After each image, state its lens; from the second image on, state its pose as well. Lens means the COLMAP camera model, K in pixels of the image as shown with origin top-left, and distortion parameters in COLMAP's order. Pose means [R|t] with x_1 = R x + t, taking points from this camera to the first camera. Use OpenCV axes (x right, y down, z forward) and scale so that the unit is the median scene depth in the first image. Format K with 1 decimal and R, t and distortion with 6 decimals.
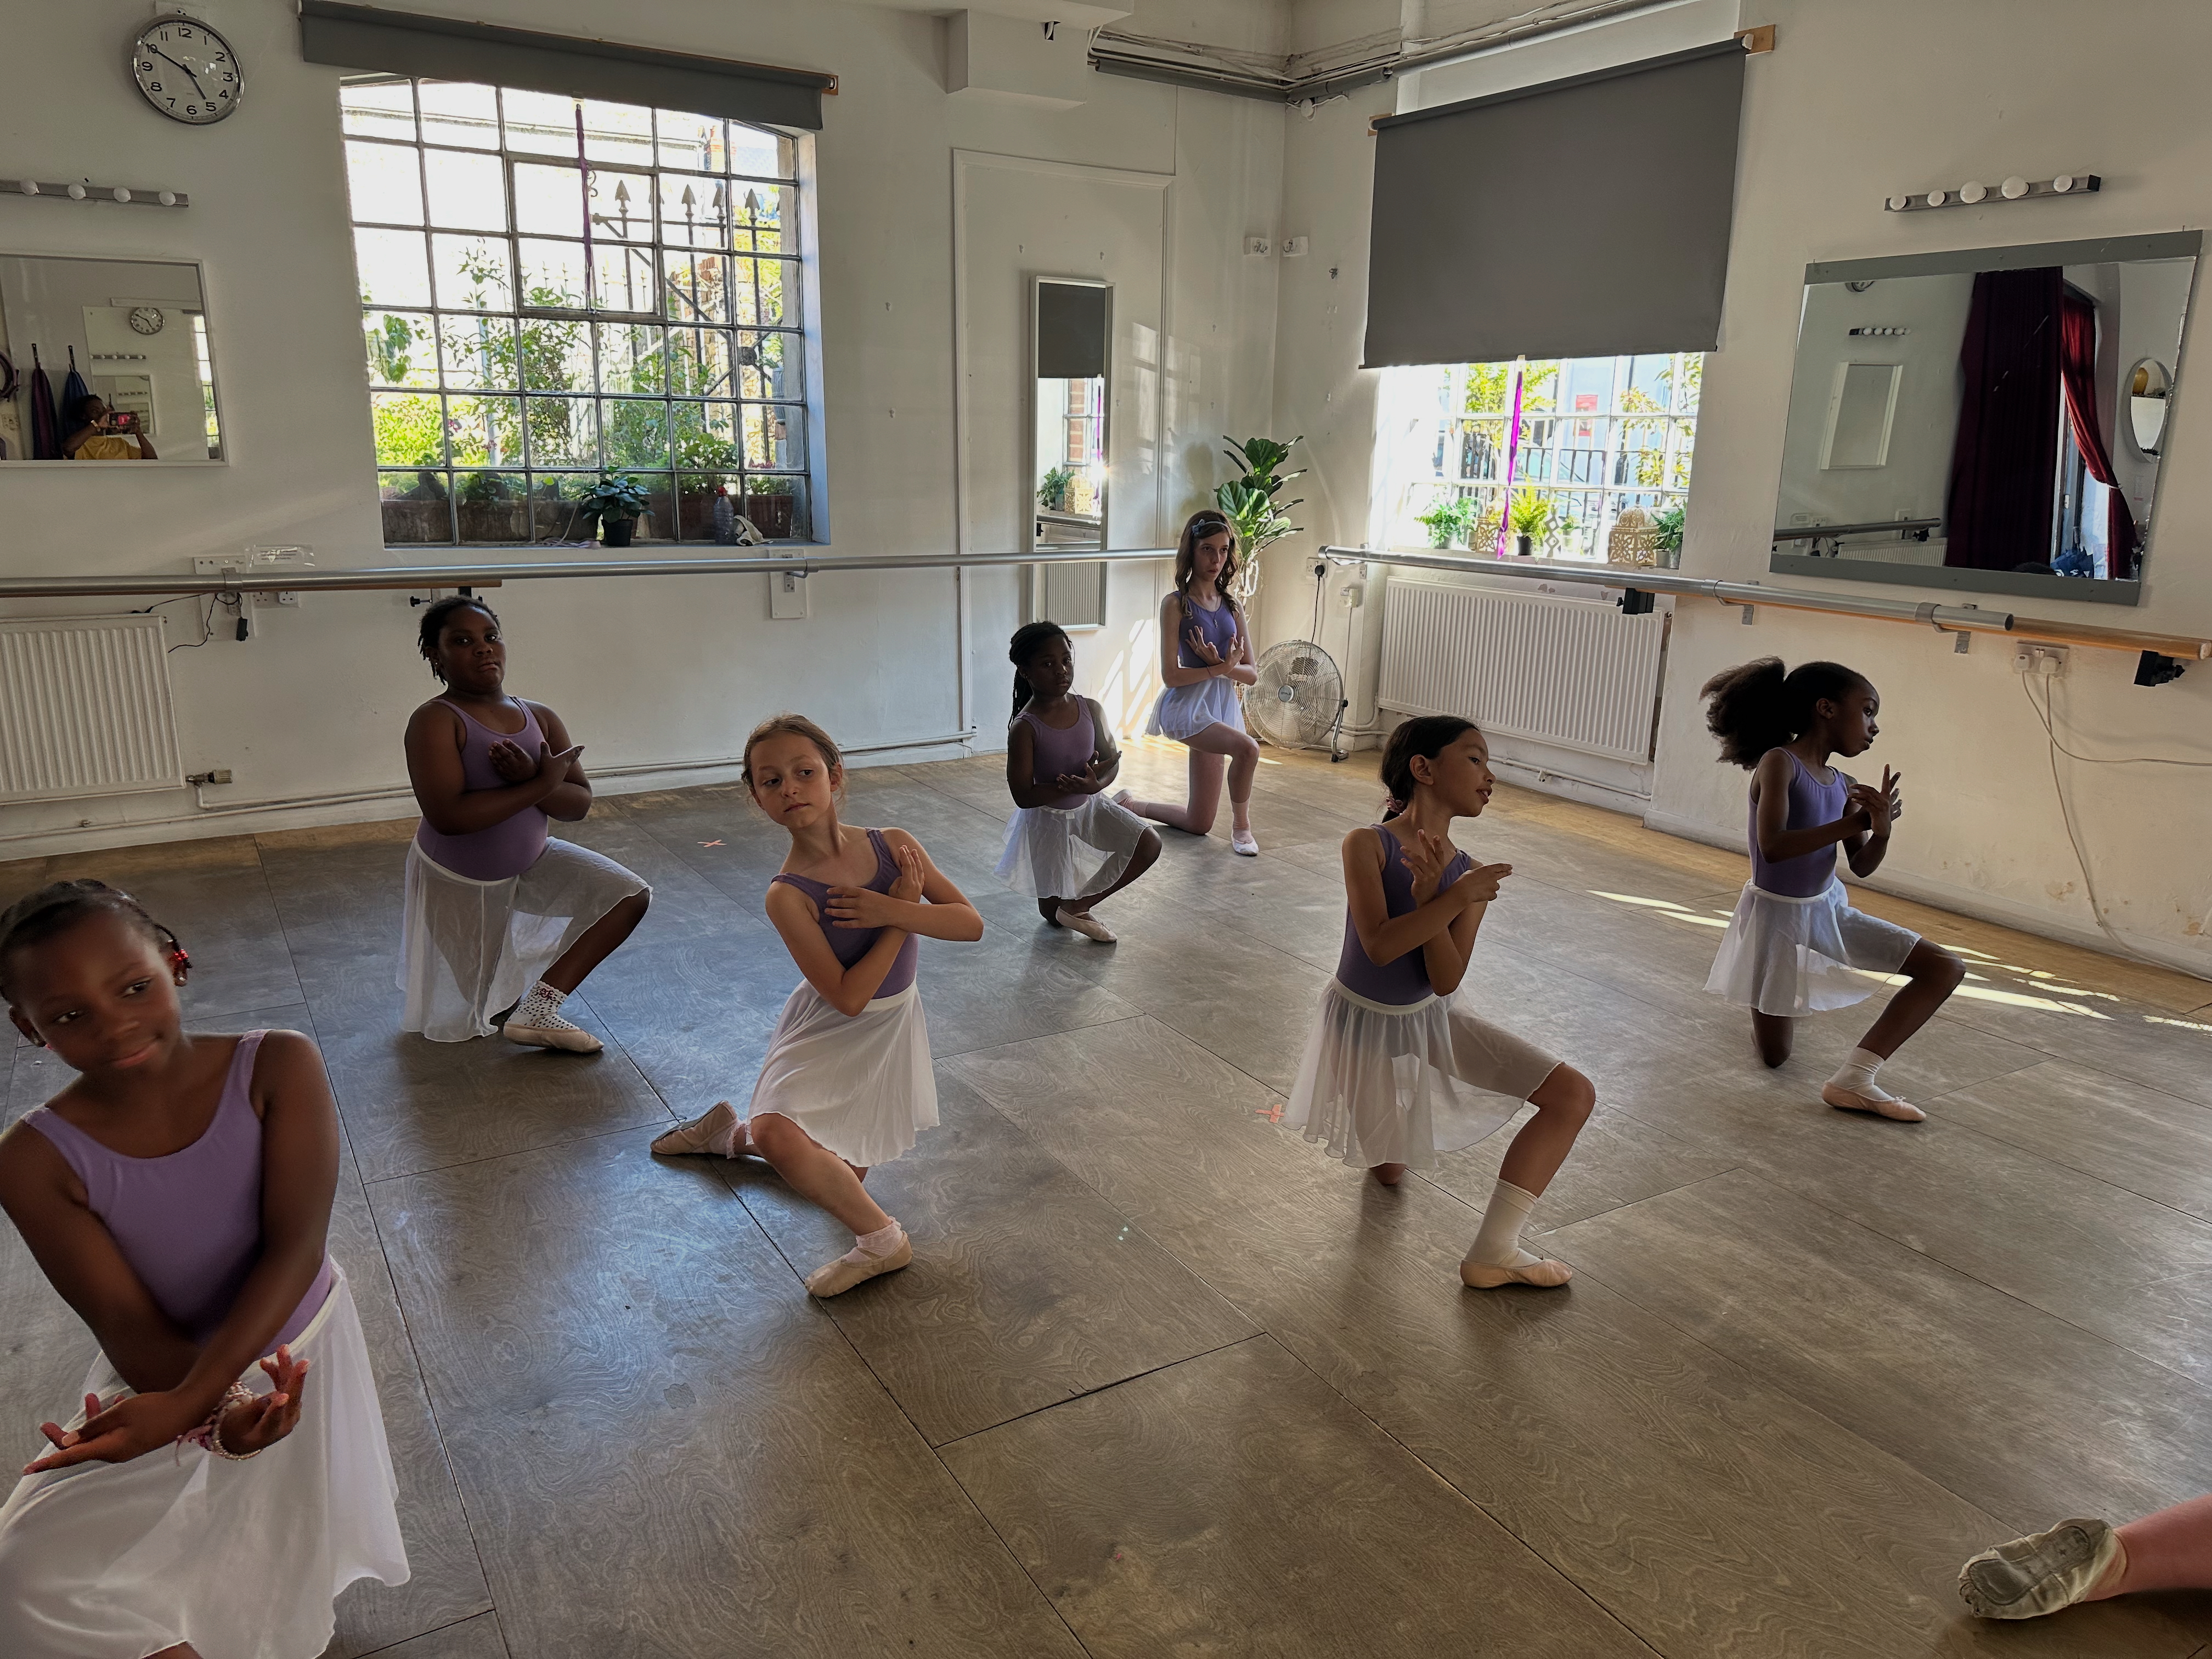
lens RADIAL K [[1543.1, 0, 1115.2], [0, 1543.1, 846.9], [0, 0, 1]] dist [0.052630, -0.060877]
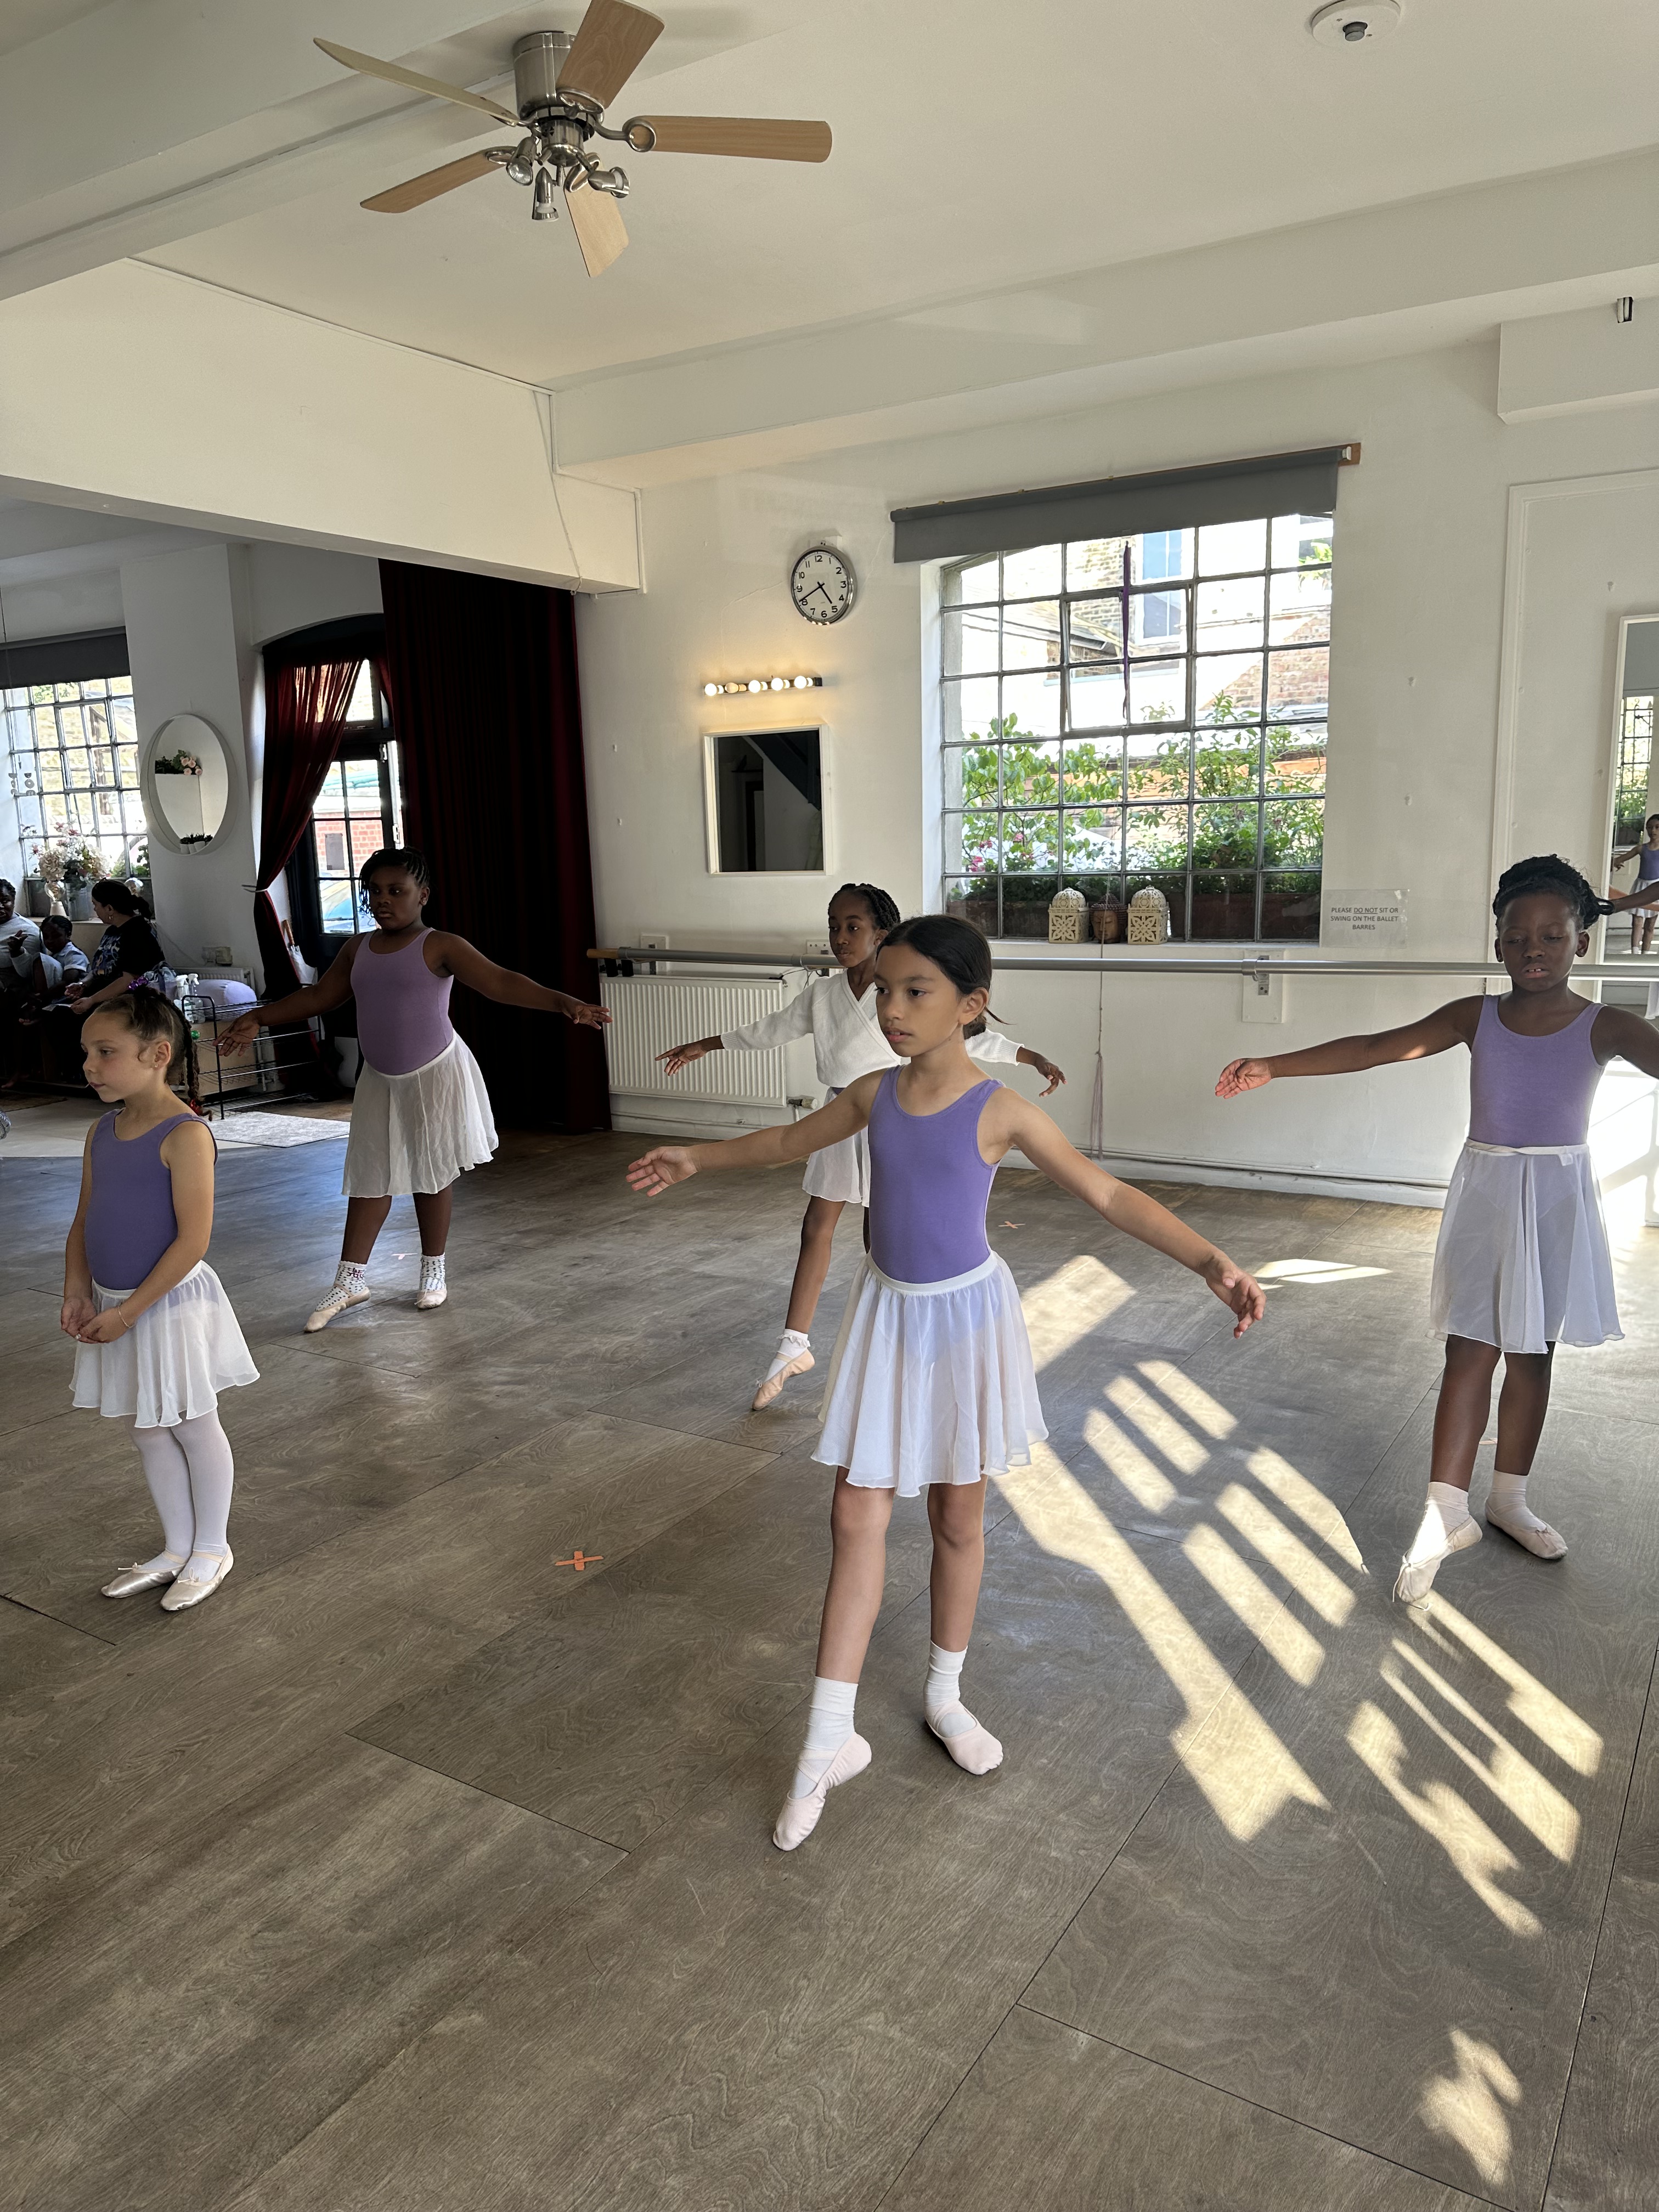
lens RADIAL K [[1543.1, 0, 830.3], [0, 1543.1, 1107.1], [0, 0, 1]] dist [0.052630, -0.060877]
pose [[0.443139, 0.129329, -0.887075, 0.607355], [-0.198640, 0.979106, 0.043516, -0.103719], [0.874169, 0.156925, 0.459569, 0.415926]]
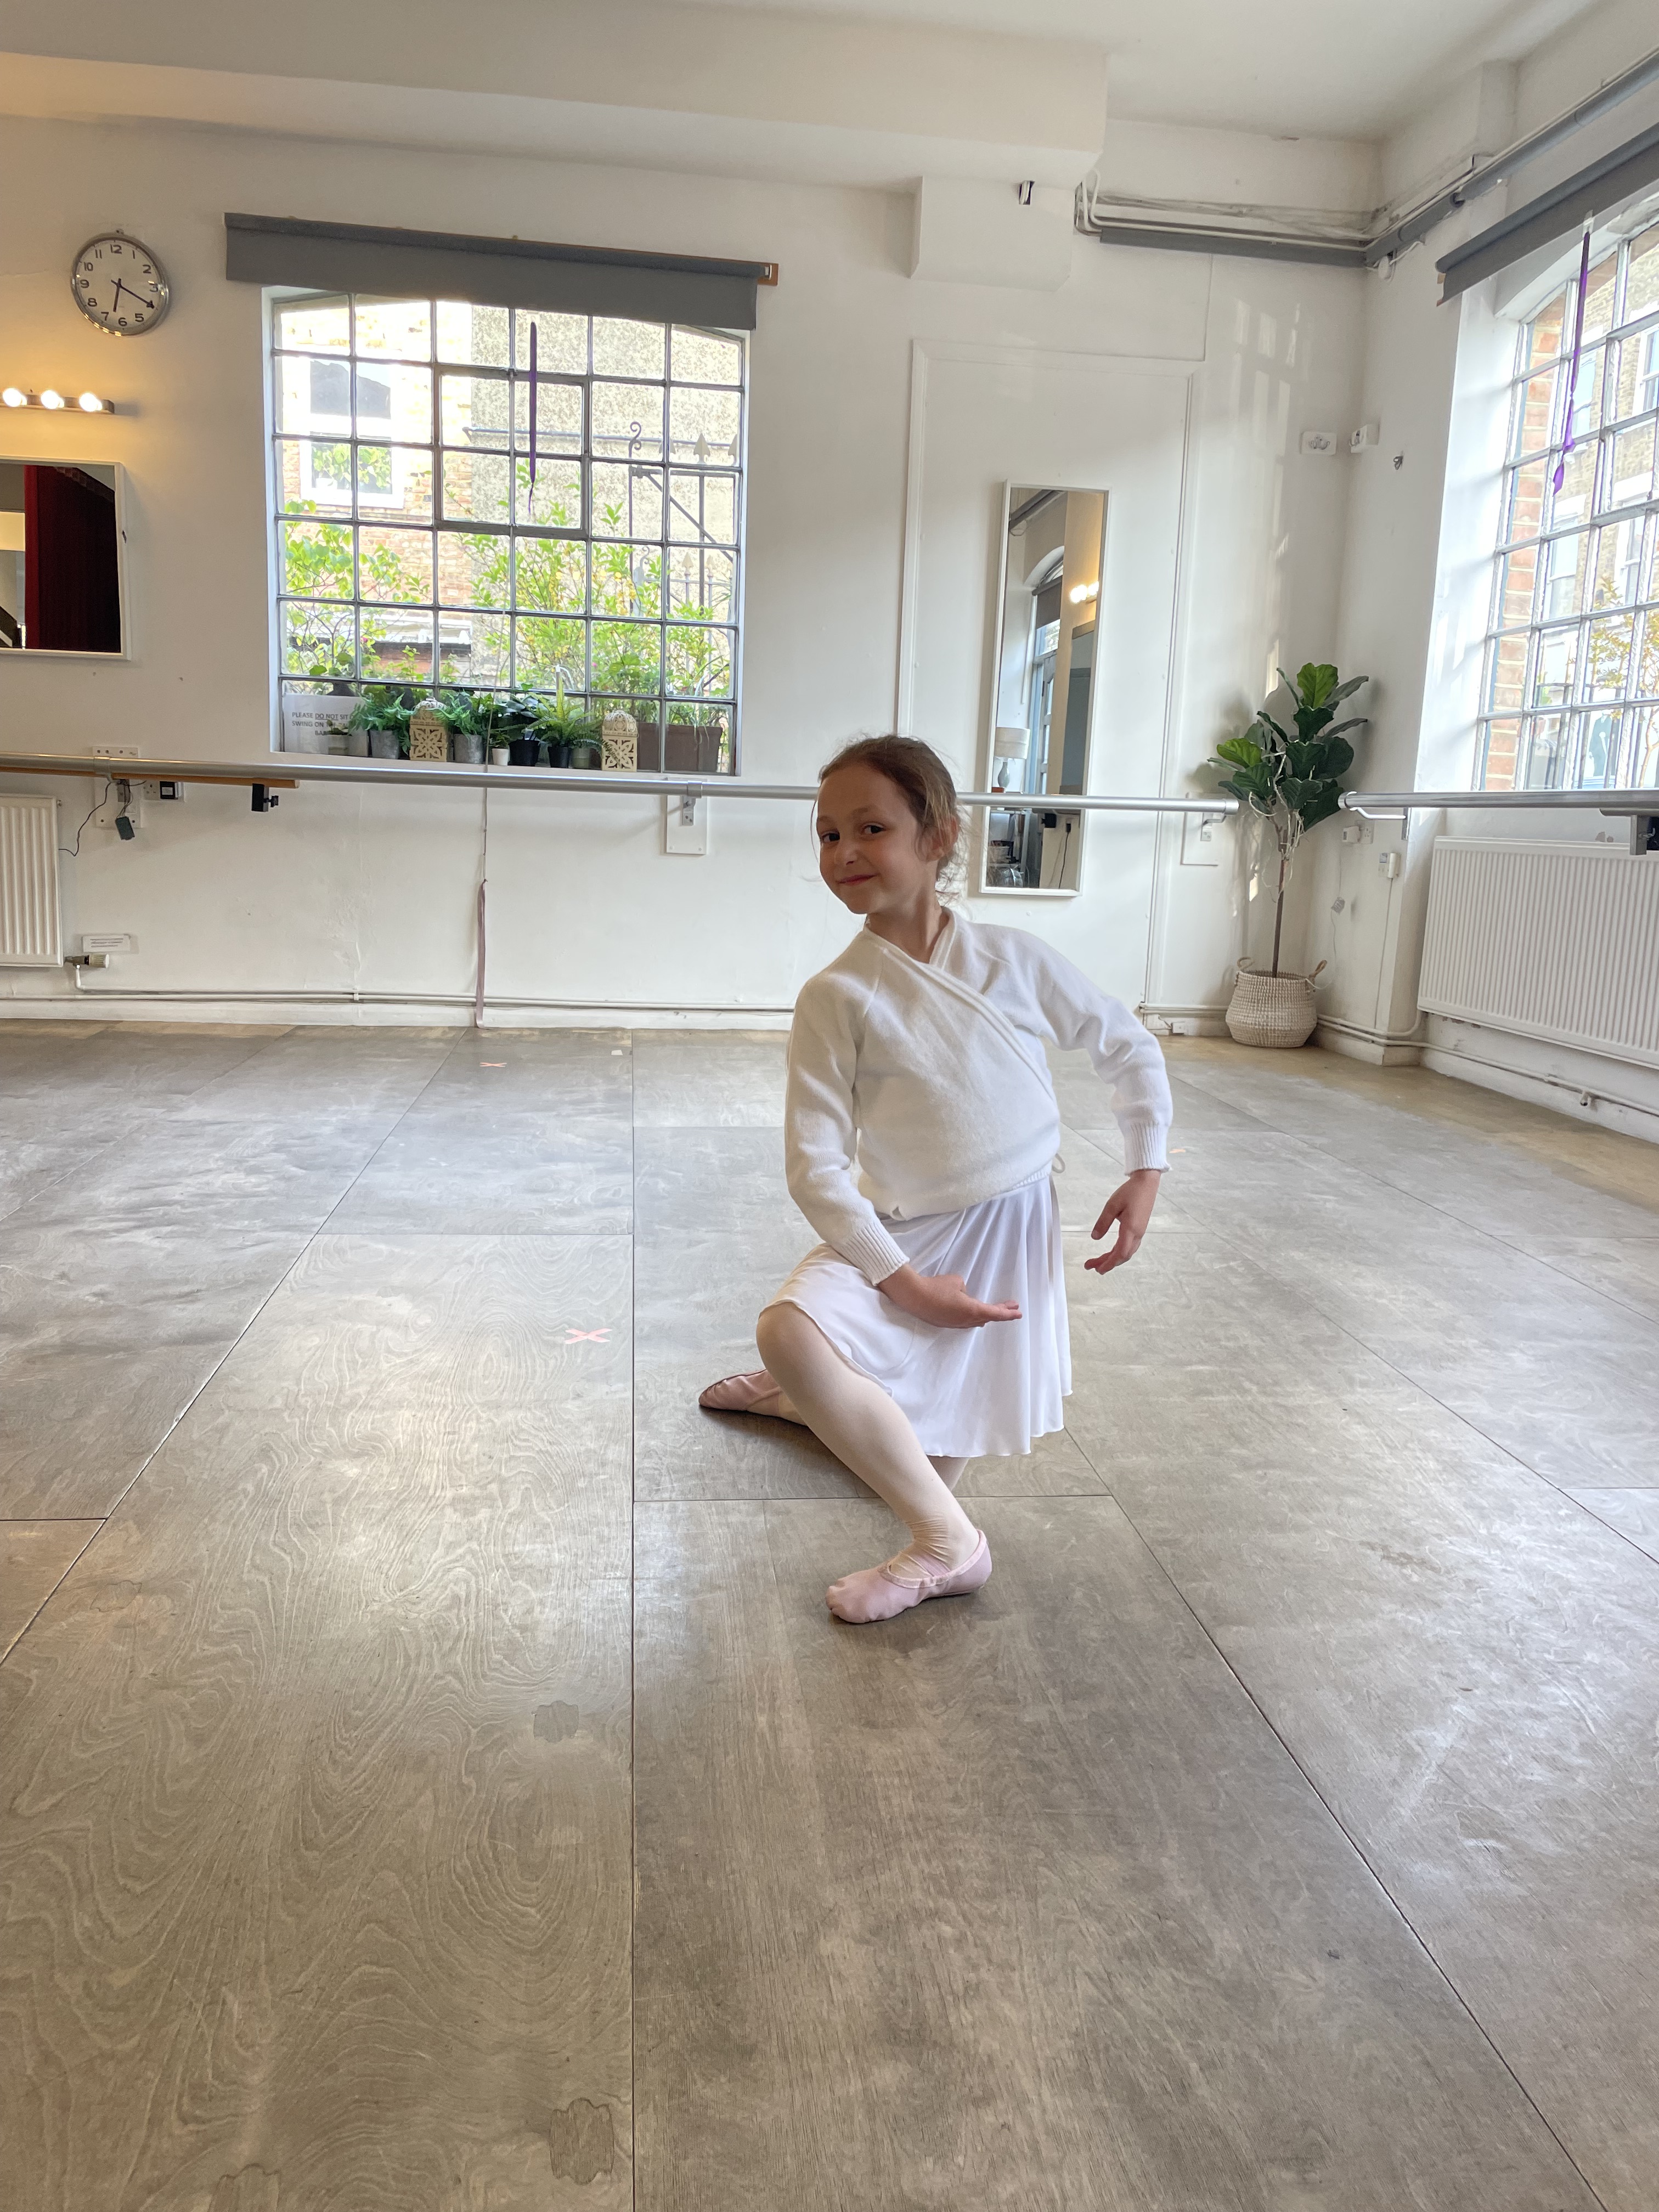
lens RADIAL K [[1658.5, 0, 843.7], [0, 1658.5, 1090.6], [0, 0, 1]] dist [0.062530, -0.069847]
pose [[0.911813, 0.083552, -0.402016, 0.328201], [-0.126768, 0.988531, -0.082073, 0.068194], [0.390548, 0.125798, 0.911947, 0.198631]]
